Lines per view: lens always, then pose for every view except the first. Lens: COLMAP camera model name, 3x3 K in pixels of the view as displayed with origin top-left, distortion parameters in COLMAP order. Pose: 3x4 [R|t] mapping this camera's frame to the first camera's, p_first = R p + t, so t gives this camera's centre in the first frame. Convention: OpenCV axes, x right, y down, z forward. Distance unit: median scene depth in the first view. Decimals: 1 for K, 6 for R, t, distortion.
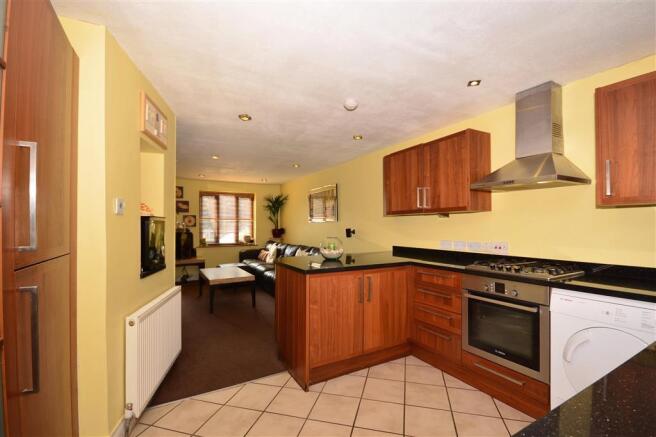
lens RADIAL K [[292.3, 0, 328.0], [0, 292.3, 218.5], [0, 0, 1]] dist [0.000853, 0.000024]
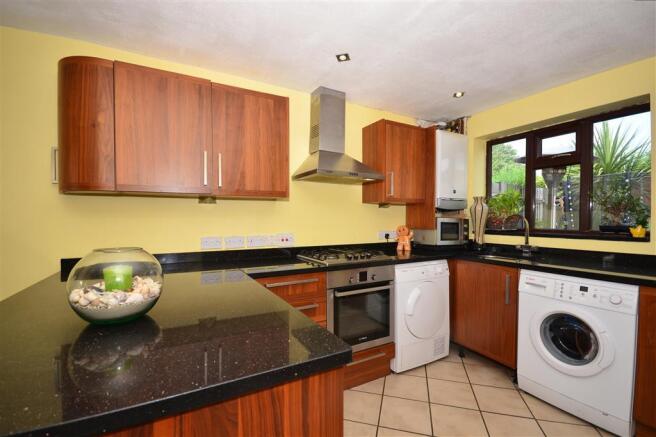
lens RADIAL K [[292.3, 0, 328.0], [0, 292.3, 218.5], [0, 0, 1]] dist [0.000853, 0.000024]
pose [[0.019882, -0.004171, 0.999794, -0.487011], [-0.026229, 0.999645, 0.004692, 0.035686], [-0.999458, -0.026317, 0.019765, 1.222551]]
